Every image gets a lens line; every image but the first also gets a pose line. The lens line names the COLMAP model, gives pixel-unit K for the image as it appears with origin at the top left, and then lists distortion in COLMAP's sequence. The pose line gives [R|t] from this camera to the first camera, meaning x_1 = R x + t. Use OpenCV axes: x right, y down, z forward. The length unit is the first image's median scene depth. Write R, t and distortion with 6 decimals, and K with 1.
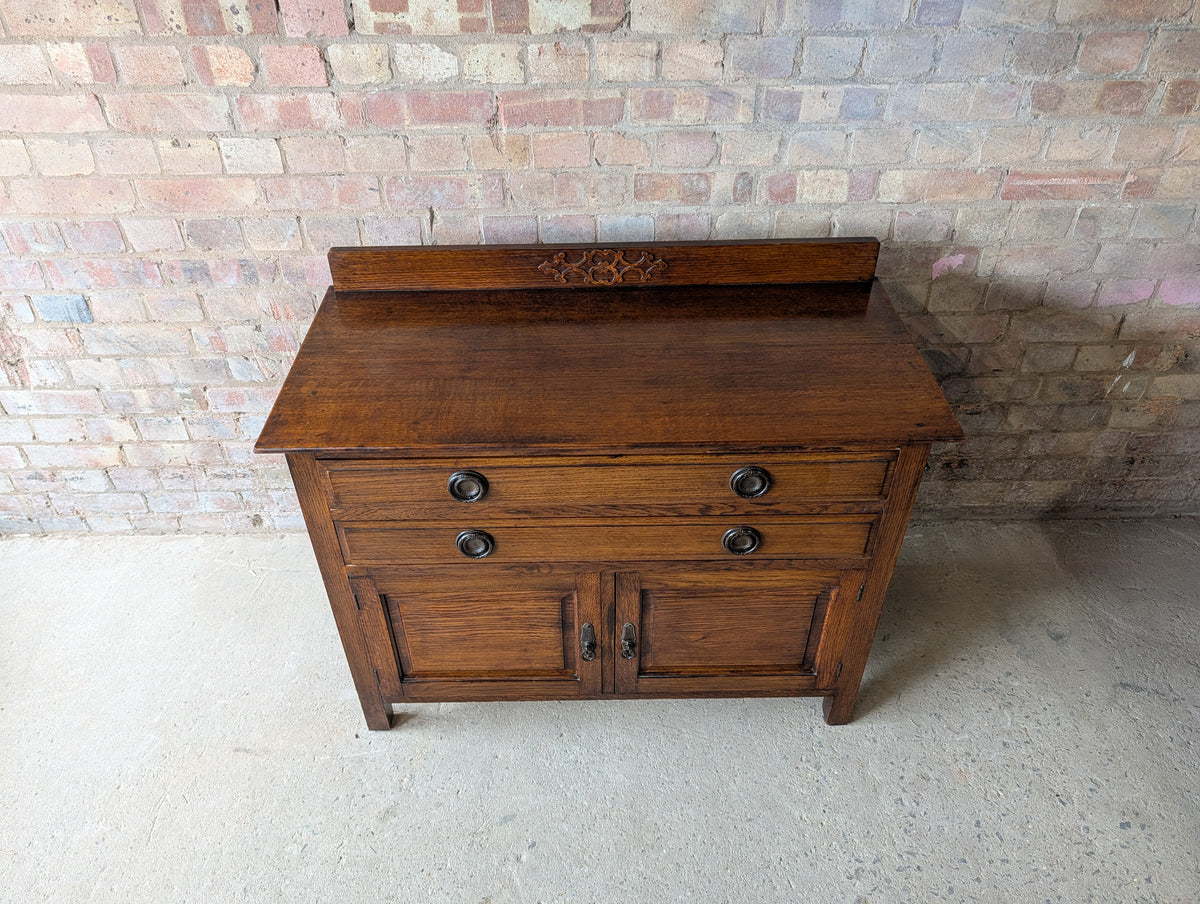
lens RADIAL K [[867.9, 0, 591.9], [0, 867.9, 441.4], [0, 0, 1]] dist [0.004925, -0.001998]
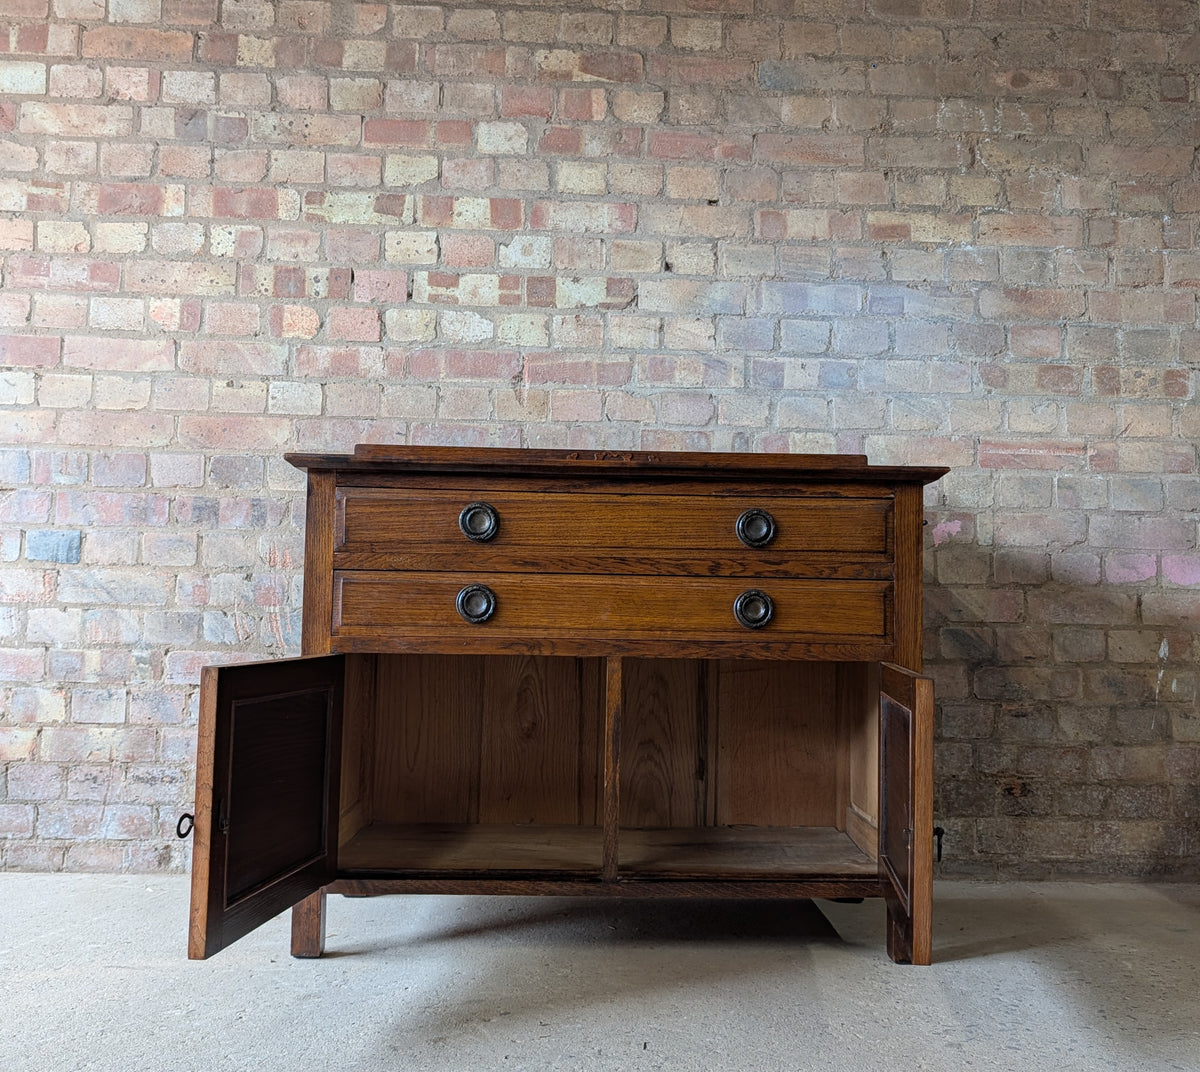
lens RADIAL K [[1180.0, 0, 626.6], [0, 1180.0, 549.5], [0, 0, 1]] dist [0.082407, -0.229744]
pose [[0.999108, 0.032063, 0.027495, -0.006419], [-0.005471, 0.743718, -0.668471, 0.828462], [-0.041882, 0.667724, 0.743229, -0.011212]]
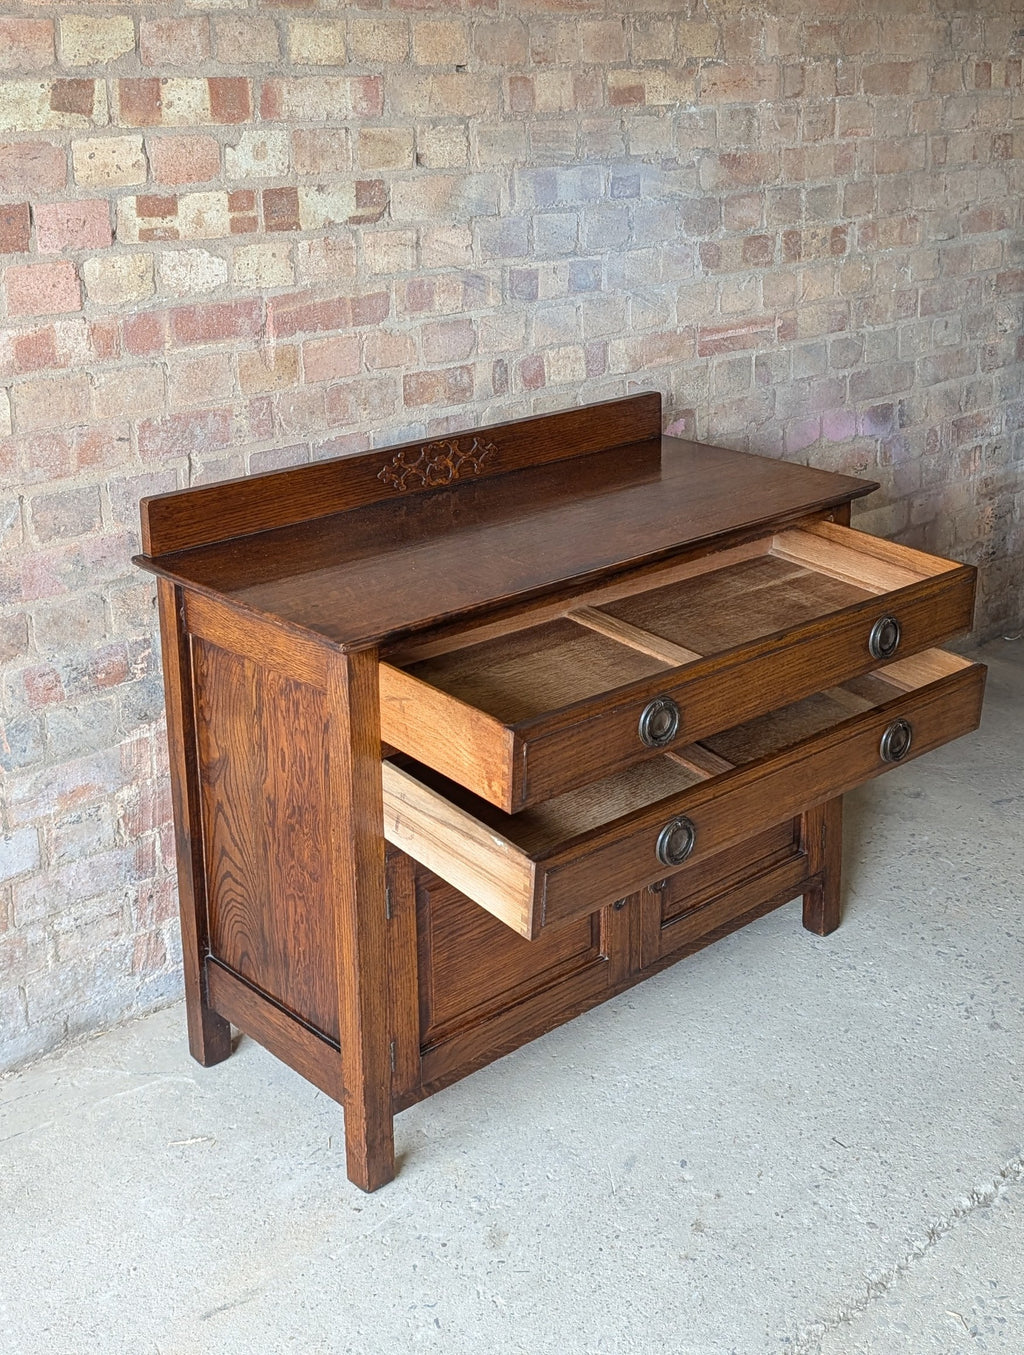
lens RADIAL K [[1687.5, 0, 595.6], [0, 1687.5, 460.5], [0, 0, 1]] dist [0.165664, -0.554218]
pose [[0.726995, -0.158906, 0.668003, -0.968784], [0.428169, 0.865458, -0.260104, 0.289134], [-0.536796, 0.475112, 0.697222, -0.236307]]
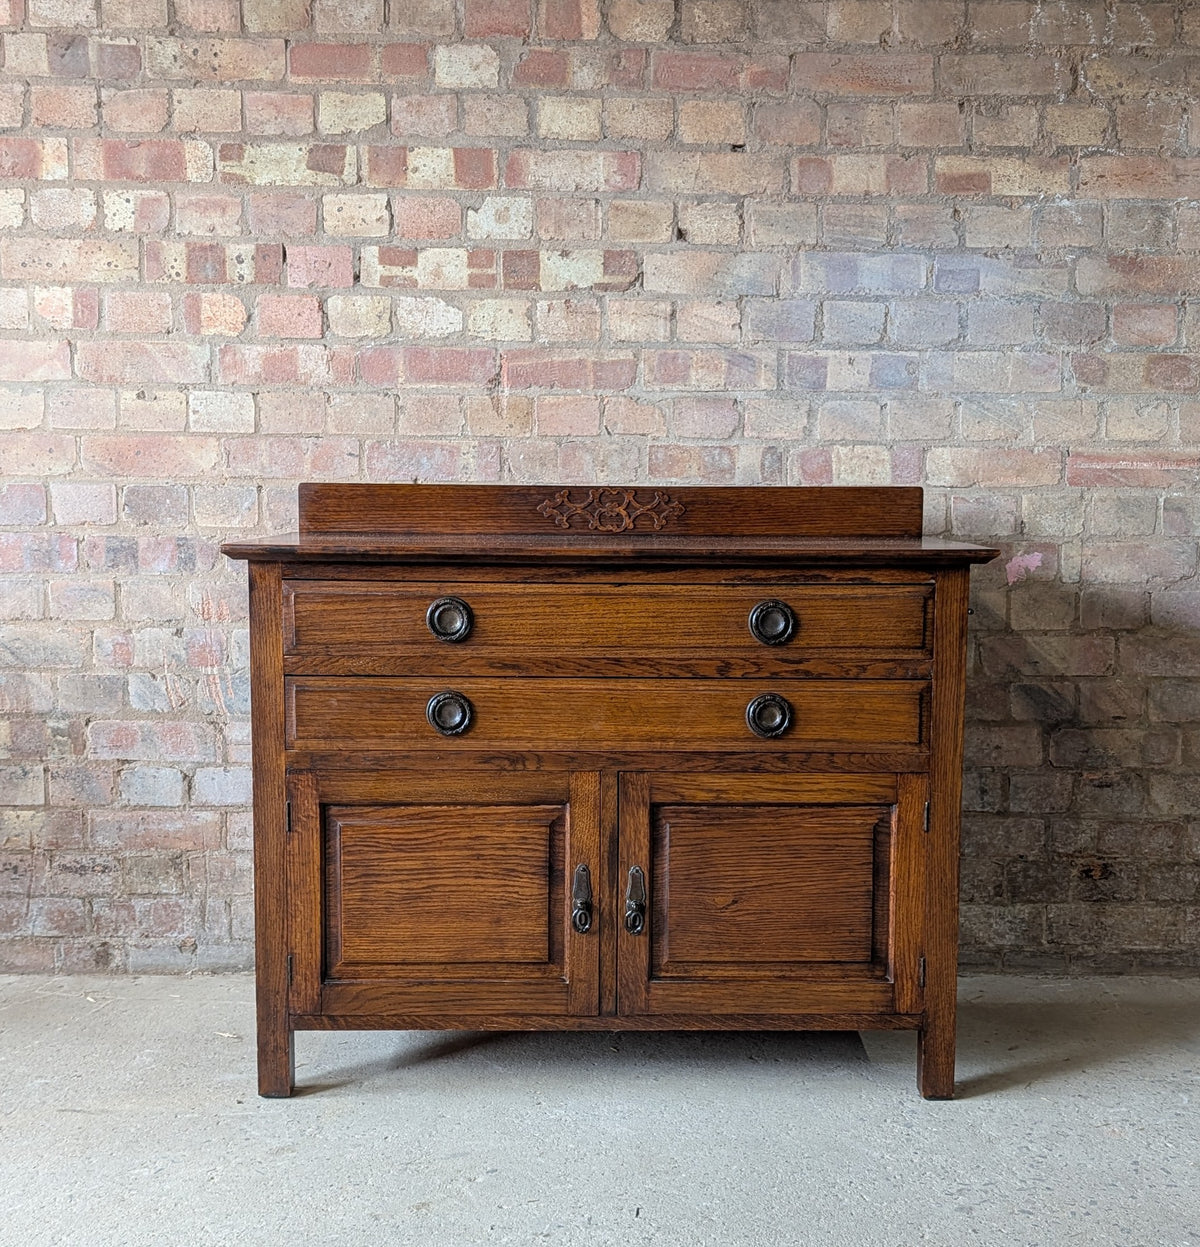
lens RADIAL K [[1634.1, 0, 642.0], [0, 1634.1, 689.6], [0, 0, 1]] dist [0.120788, -0.414881]
pose [[0.999722, 0.019494, 0.013231, 0.025009], [-0.009696, 0.852251, -0.523043, 0.807222], [-0.021473, 0.522770, 0.852203, -0.310371]]
